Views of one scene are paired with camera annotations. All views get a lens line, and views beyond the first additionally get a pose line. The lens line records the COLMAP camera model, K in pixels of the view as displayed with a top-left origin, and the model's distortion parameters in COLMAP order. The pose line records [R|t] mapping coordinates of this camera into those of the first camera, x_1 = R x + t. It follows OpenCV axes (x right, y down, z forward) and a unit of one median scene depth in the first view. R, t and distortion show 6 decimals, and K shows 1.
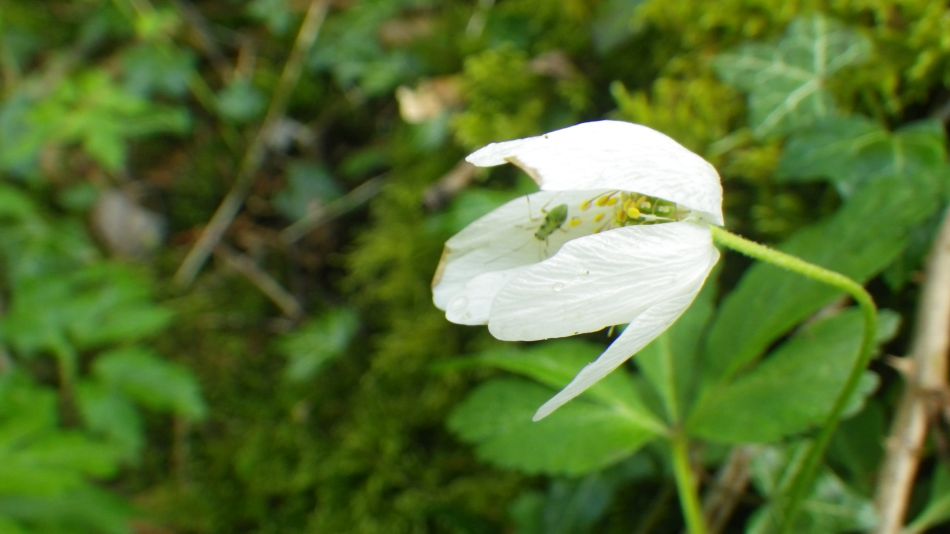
lens RADIAL K [[830.1, 0, 475.0], [0, 830.1, 267.0], [0, 0, 1]] dist [0.004224, -0.102973]
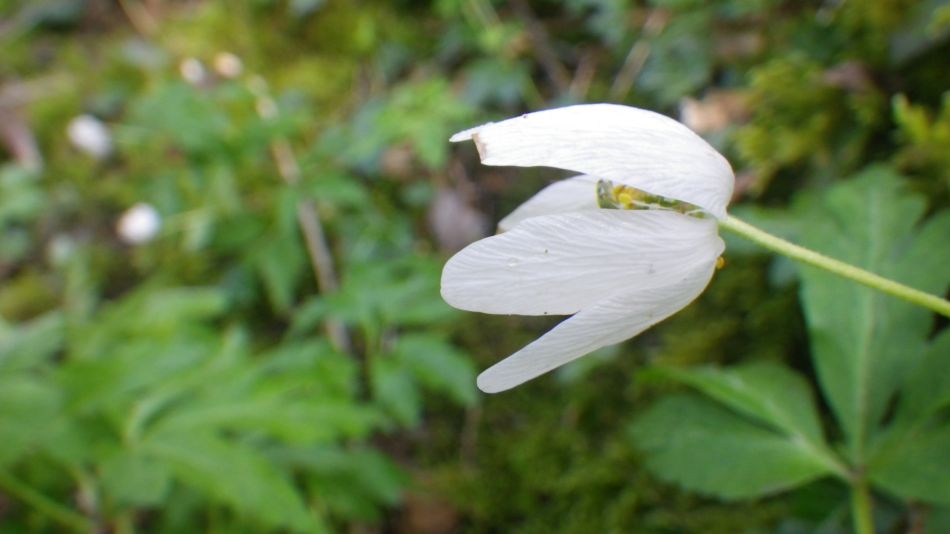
lens RADIAL K [[830.1, 0, 475.0], [0, 830.1, 267.0], [0, 0, 1]] dist [0.004224, -0.102973]
pose [[0.927112, 0.091213, -0.363514, 0.414248], [-0.096819, 0.995298, 0.002811, 0.030610], [0.362061, 0.032589, 0.931584, 0.028128]]
